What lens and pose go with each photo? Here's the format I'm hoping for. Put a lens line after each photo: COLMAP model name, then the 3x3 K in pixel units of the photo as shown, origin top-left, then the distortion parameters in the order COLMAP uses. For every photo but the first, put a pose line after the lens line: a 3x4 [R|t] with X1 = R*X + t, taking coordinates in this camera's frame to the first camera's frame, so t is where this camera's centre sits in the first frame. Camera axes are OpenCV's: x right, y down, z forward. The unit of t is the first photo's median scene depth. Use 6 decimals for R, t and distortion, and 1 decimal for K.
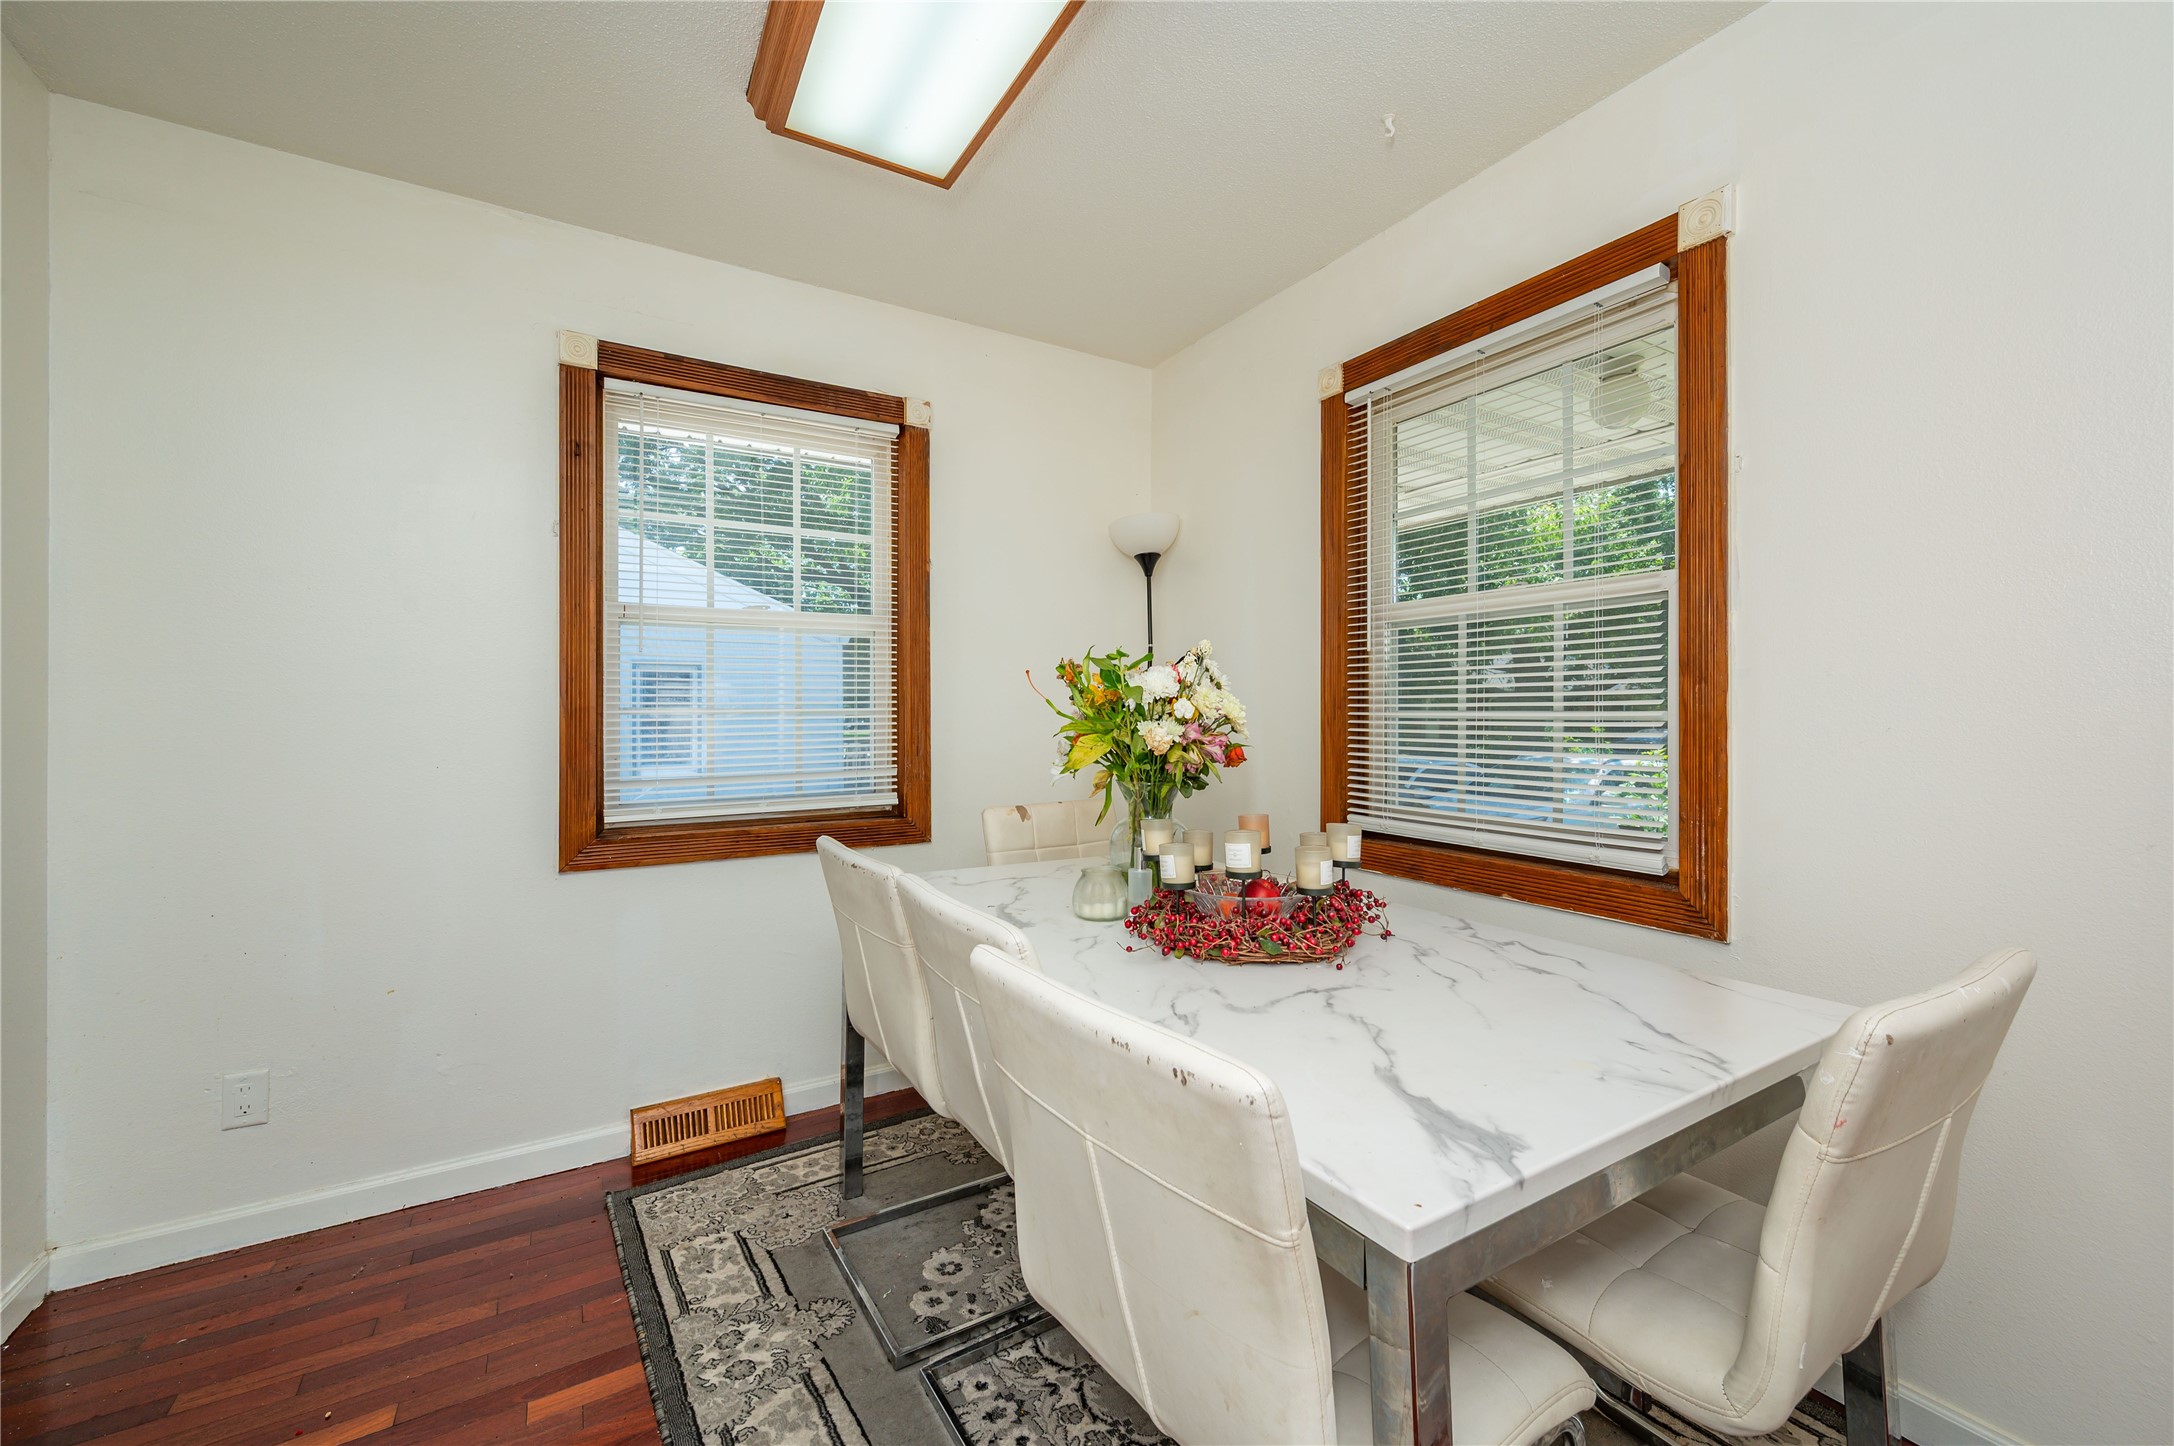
lens RADIAL K [[863.8, 0, 1094.8], [0, 863.8, 710.3], [0, 0, 1]] dist [0.001073, 0.000033]
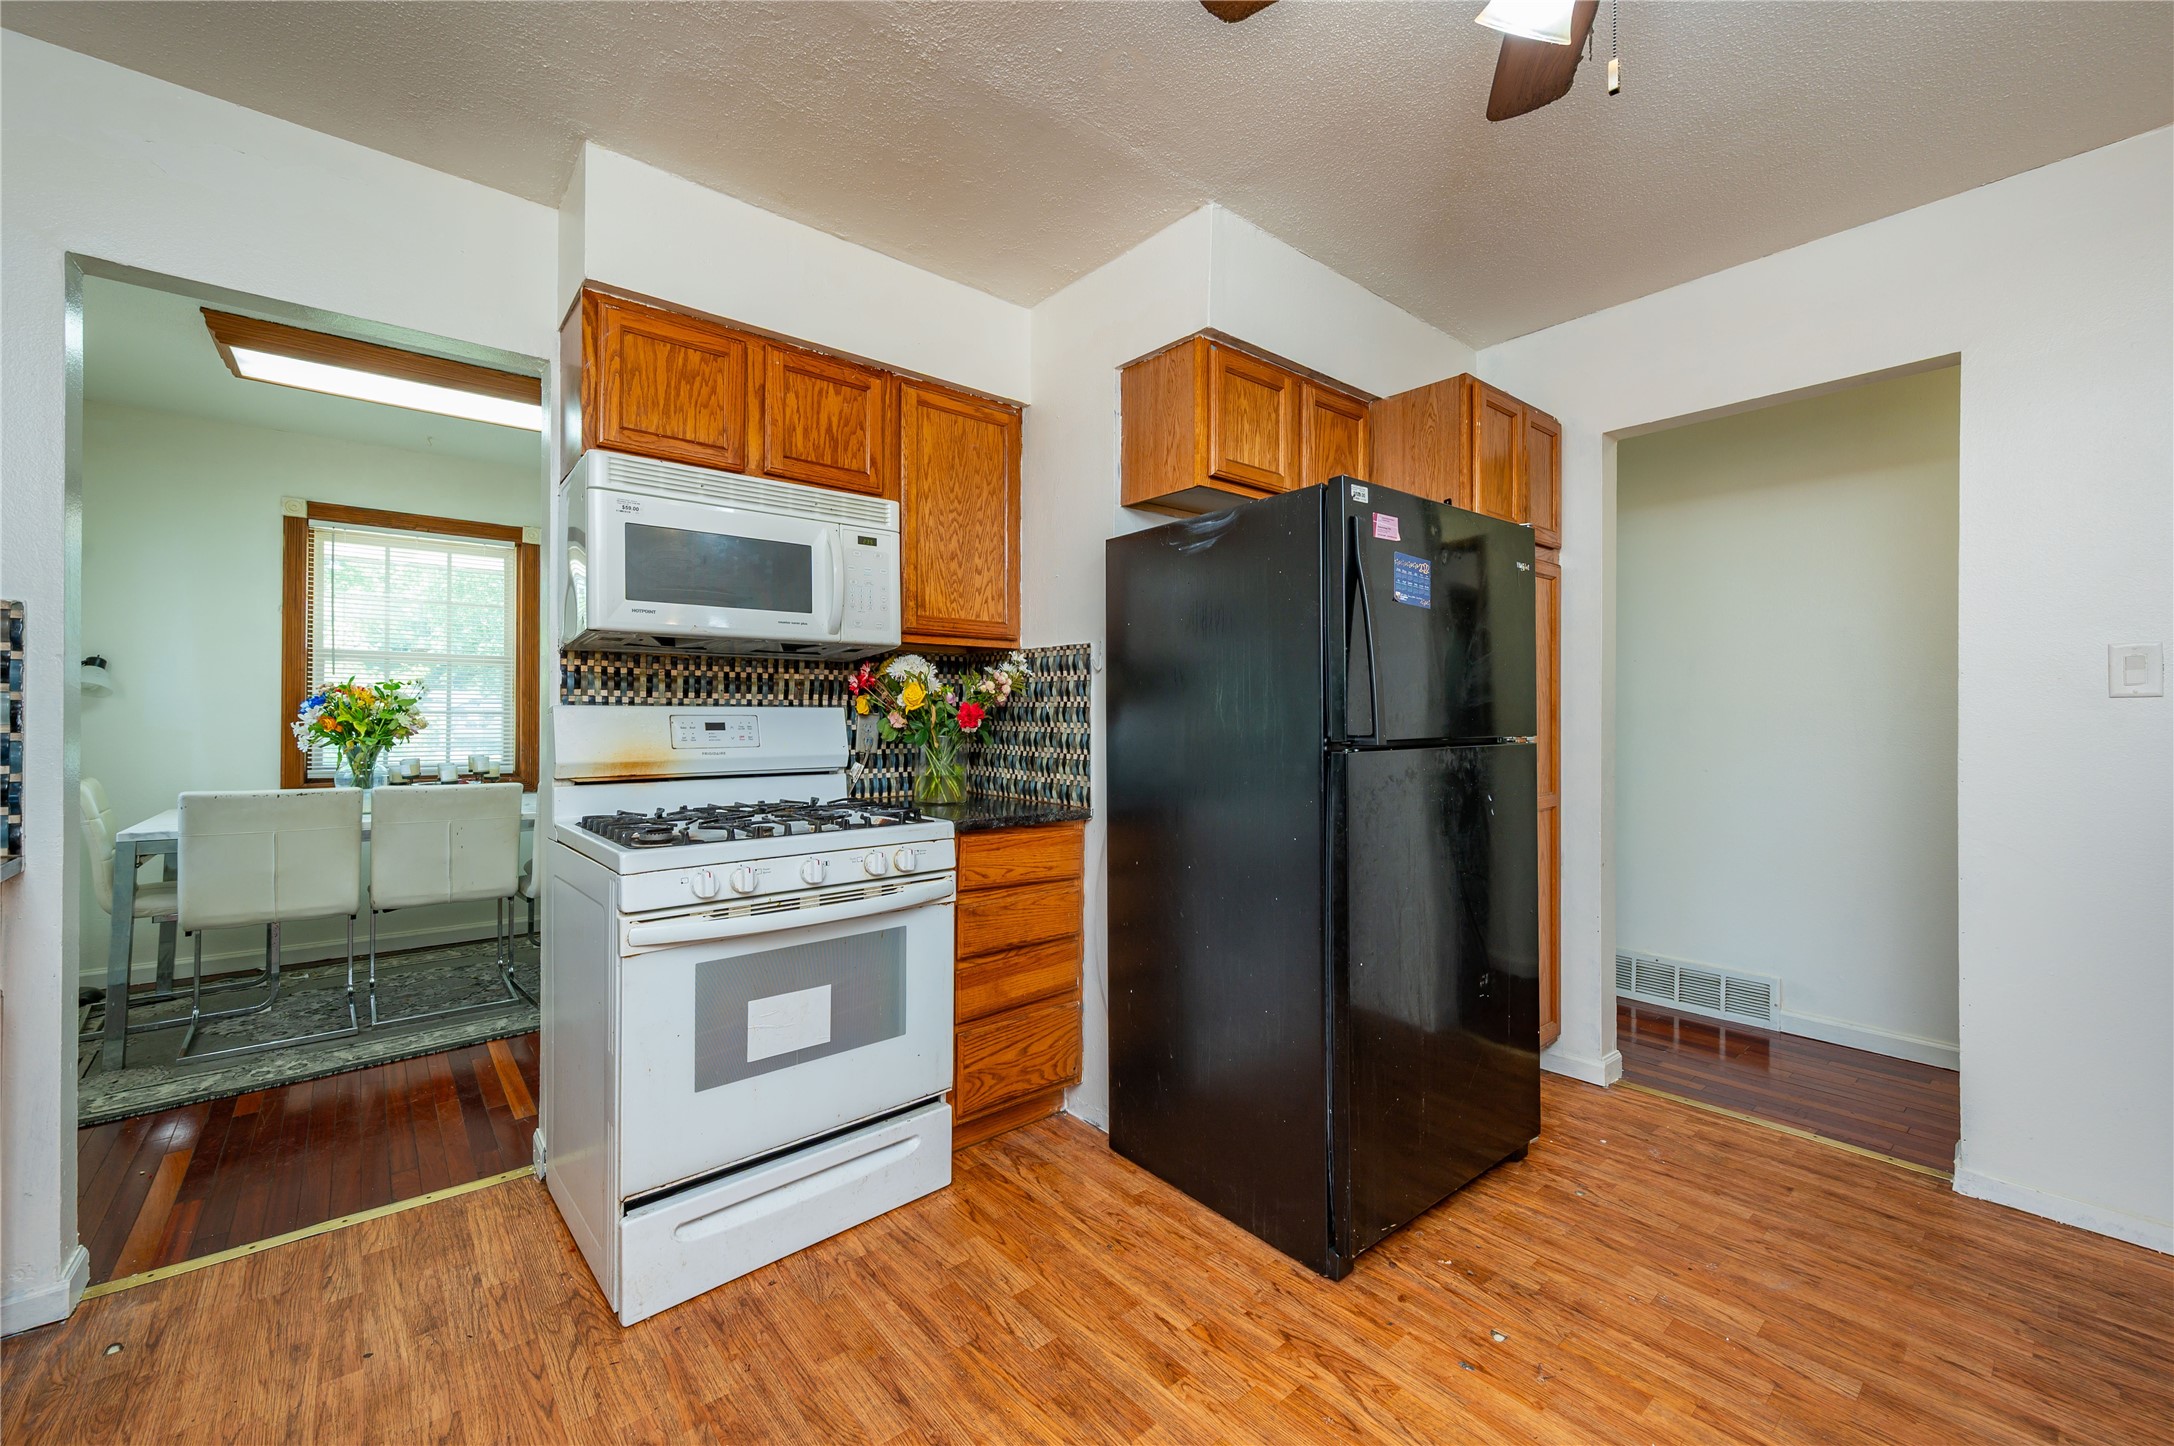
lens RADIAL K [[863.8, 0, 1094.8], [0, 863.8, 710.3], [0, 0, 1]] dist [0.001073, 0.000033]
pose [[-0.162931, 0.002979, 0.986633, -2.425547], [-0.000312, 0.999995, -0.003071, 0.023367], [-0.986637, -0.000808, -0.162929, -0.340680]]
